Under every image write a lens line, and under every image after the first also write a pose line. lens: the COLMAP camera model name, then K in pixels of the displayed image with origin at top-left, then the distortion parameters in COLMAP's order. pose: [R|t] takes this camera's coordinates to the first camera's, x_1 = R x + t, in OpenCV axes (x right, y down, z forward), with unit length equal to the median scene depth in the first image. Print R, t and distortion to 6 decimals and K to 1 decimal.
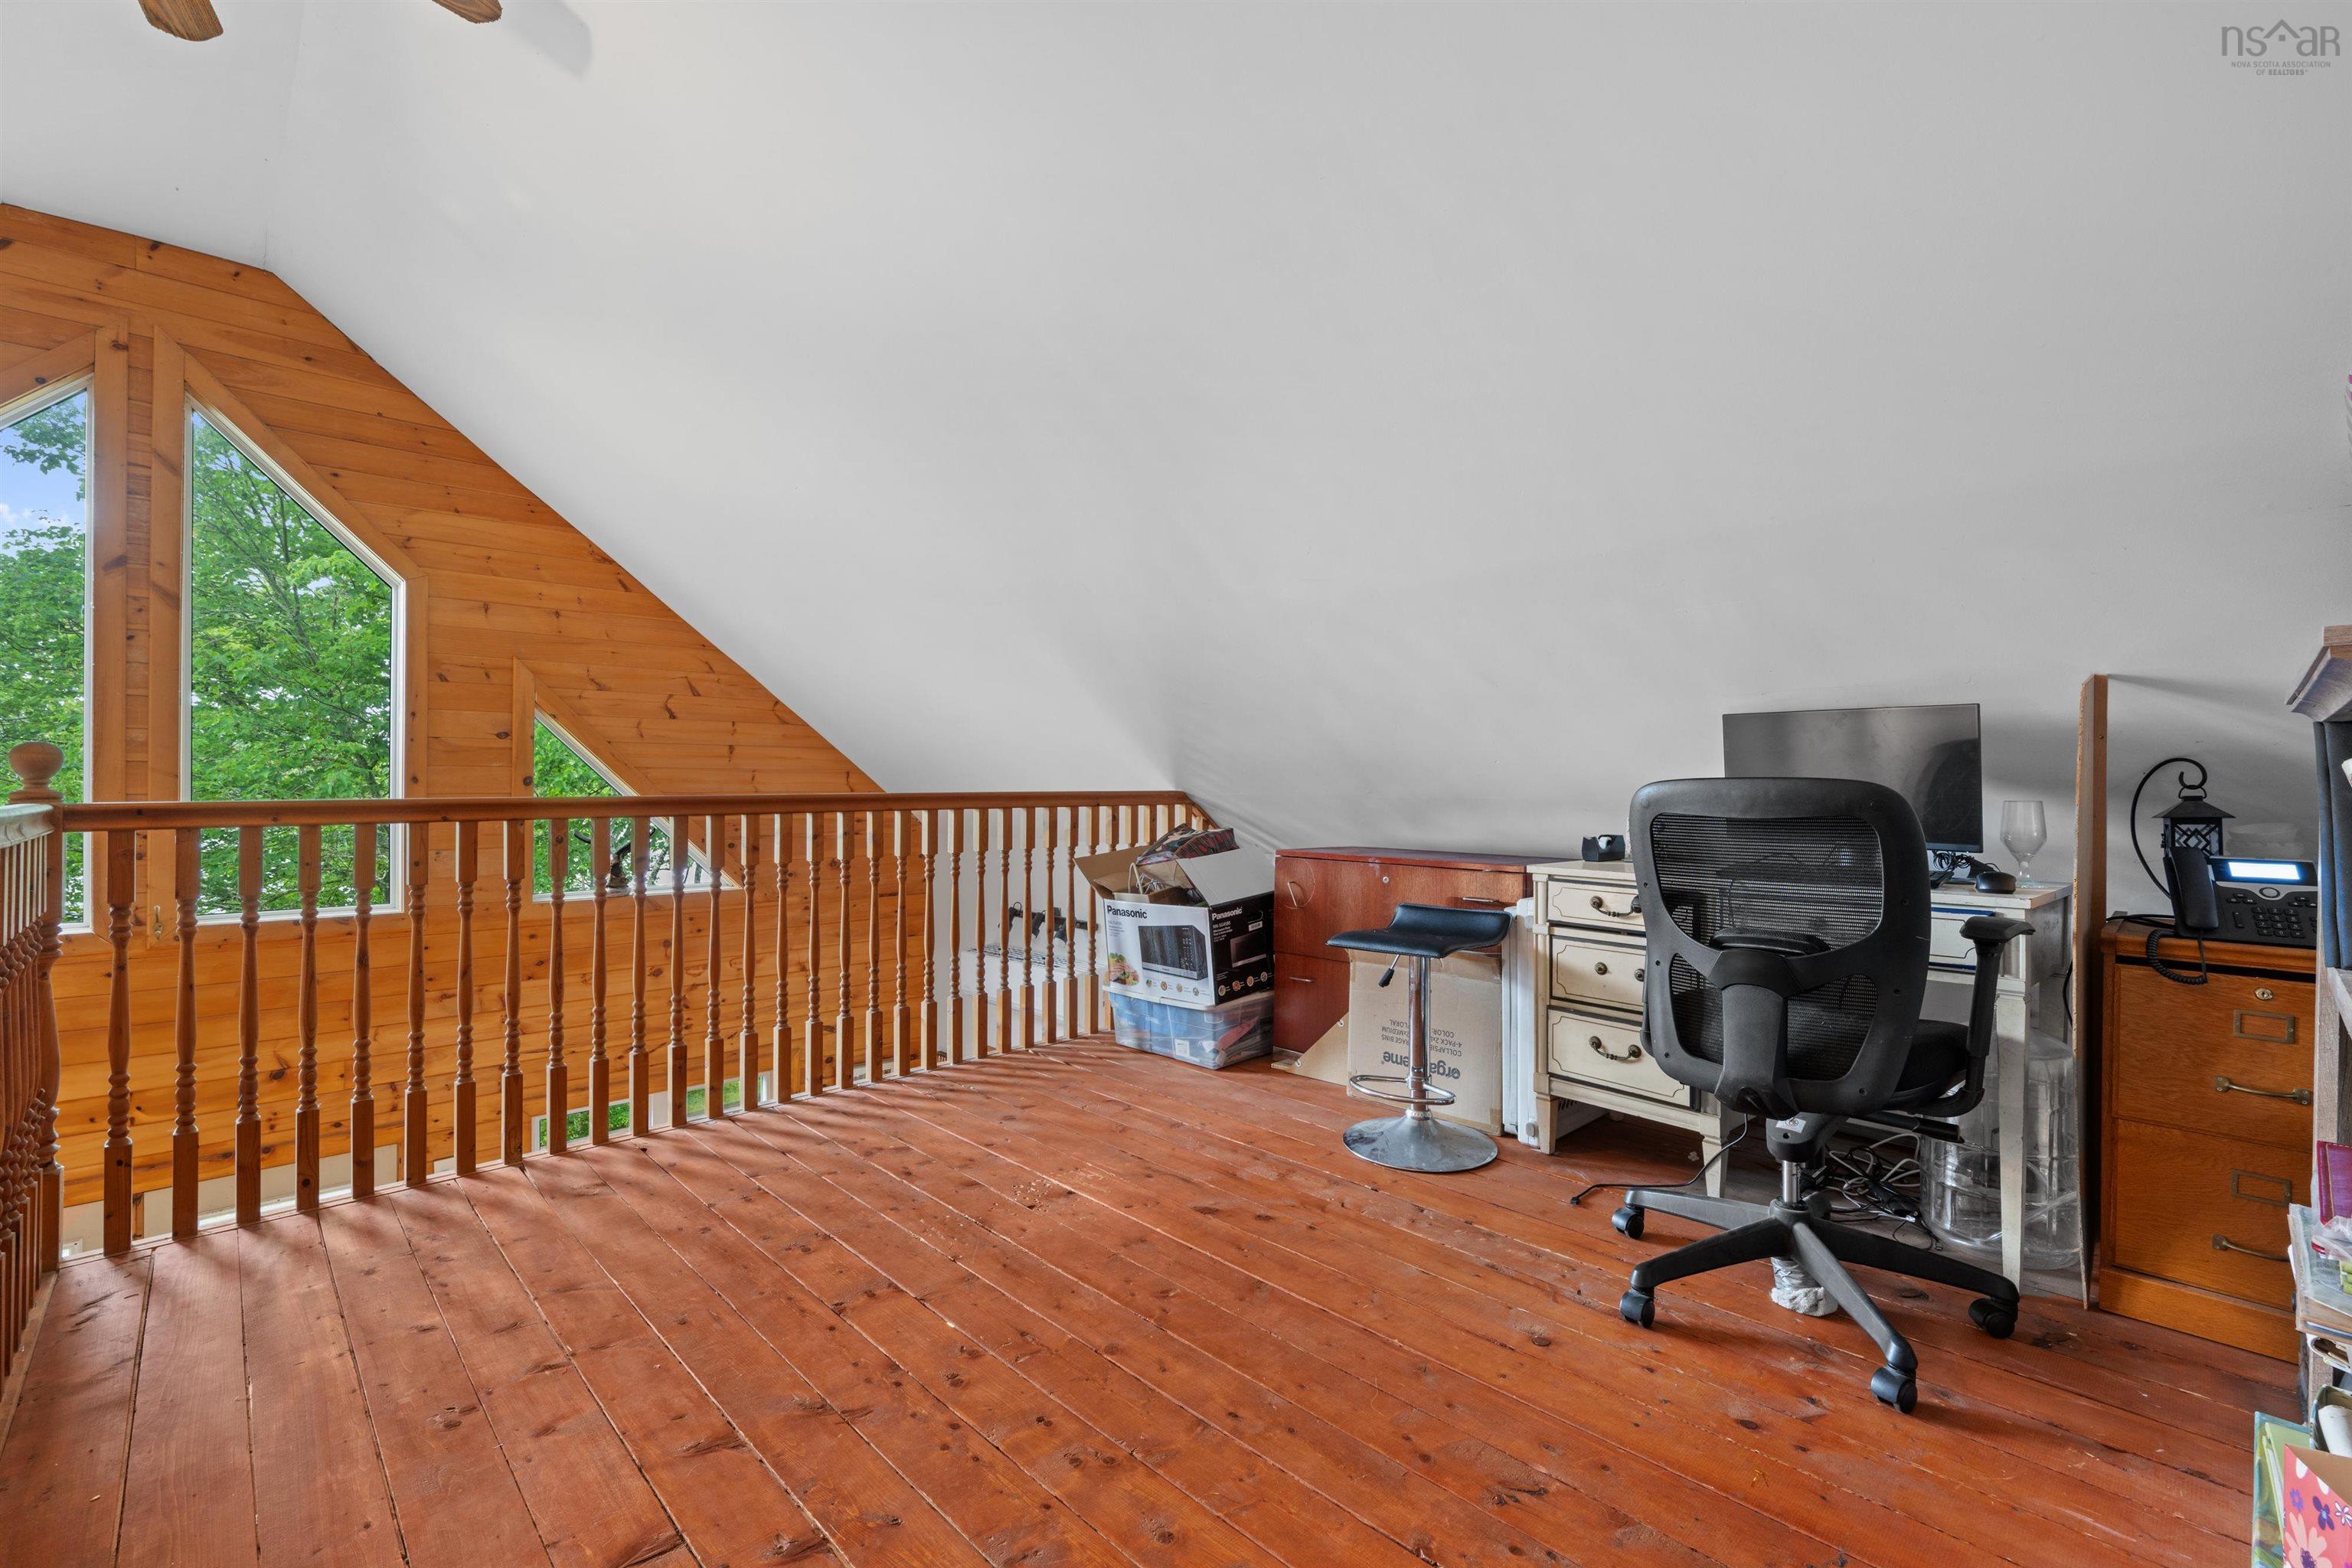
lens RADIAL K [[1016.3, 0, 1177.2], [0, 1016.3, 783.0], [0, 0, 1]] dist [0.000275, 0.000351]
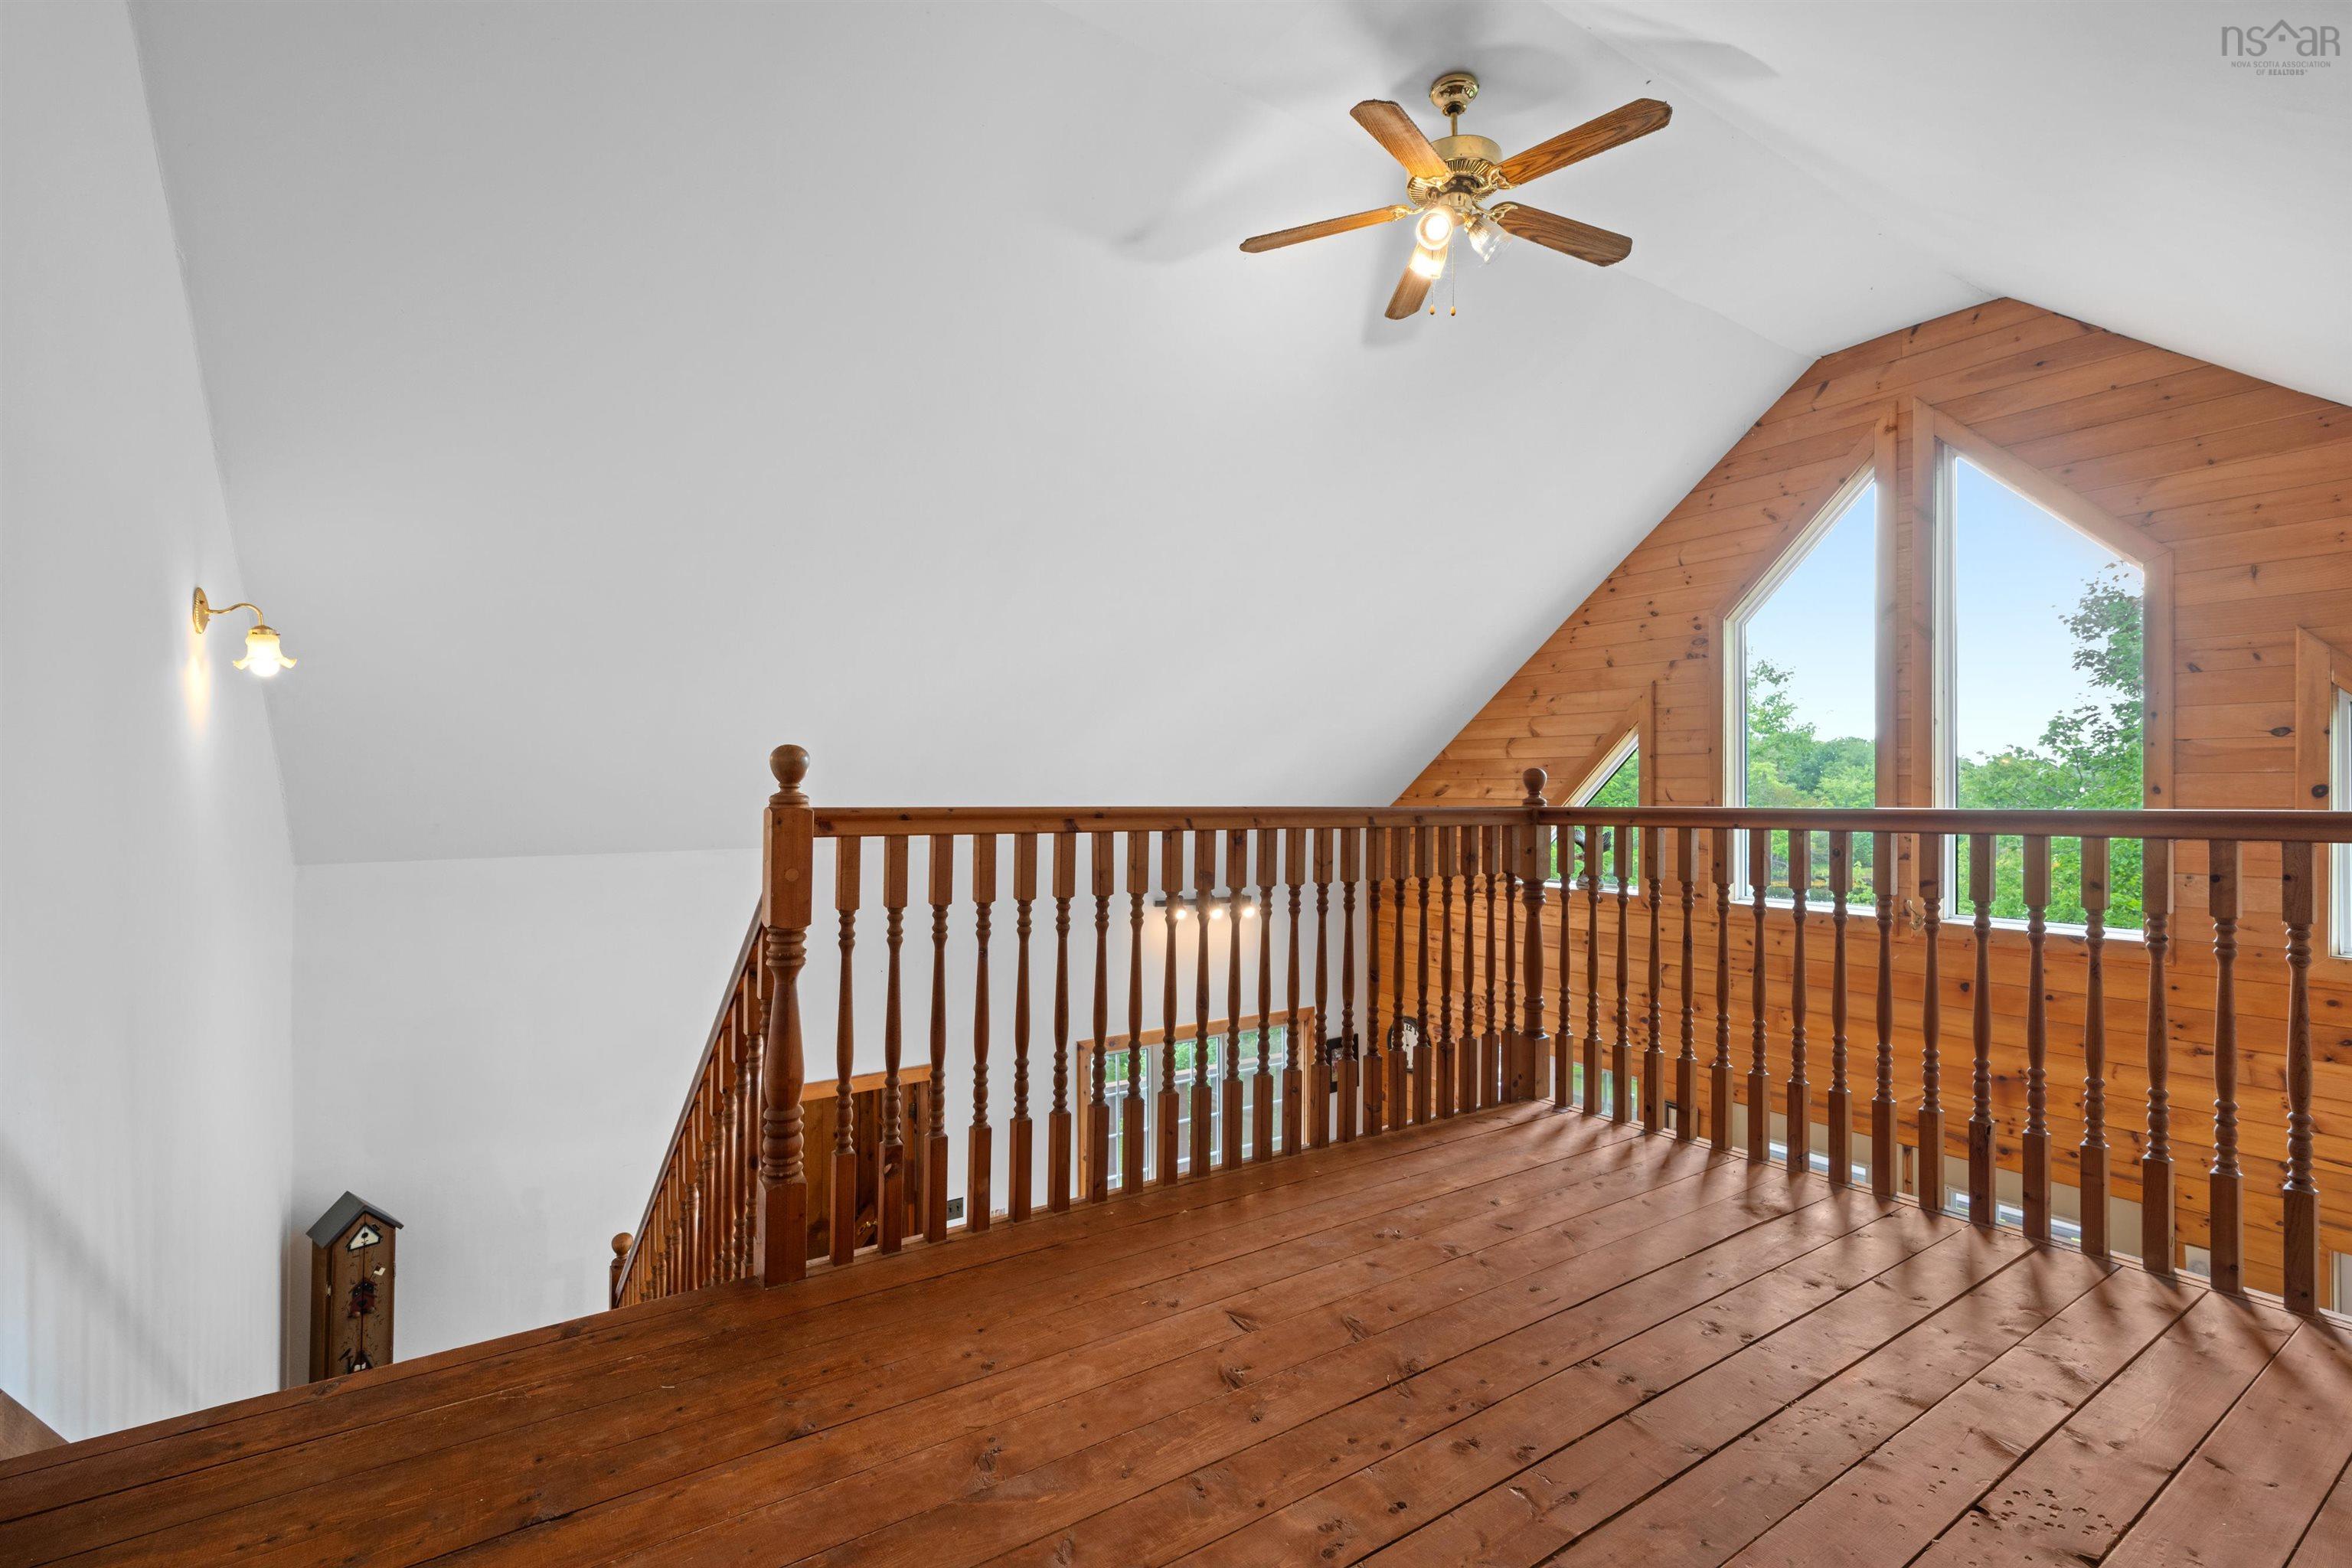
lens RADIAL K [[1063.0, 0, 1179.6], [0, 1063.0, 782.9], [0, 0, 1]] dist [0.004371, 0.000368]
pose [[-0.170634, -0.009695, -0.985287, 0.298667], [-0.000635, 0.999952, -0.009729, -0.000006], [0.985334, -0.001034, -0.170632, 0.348658]]
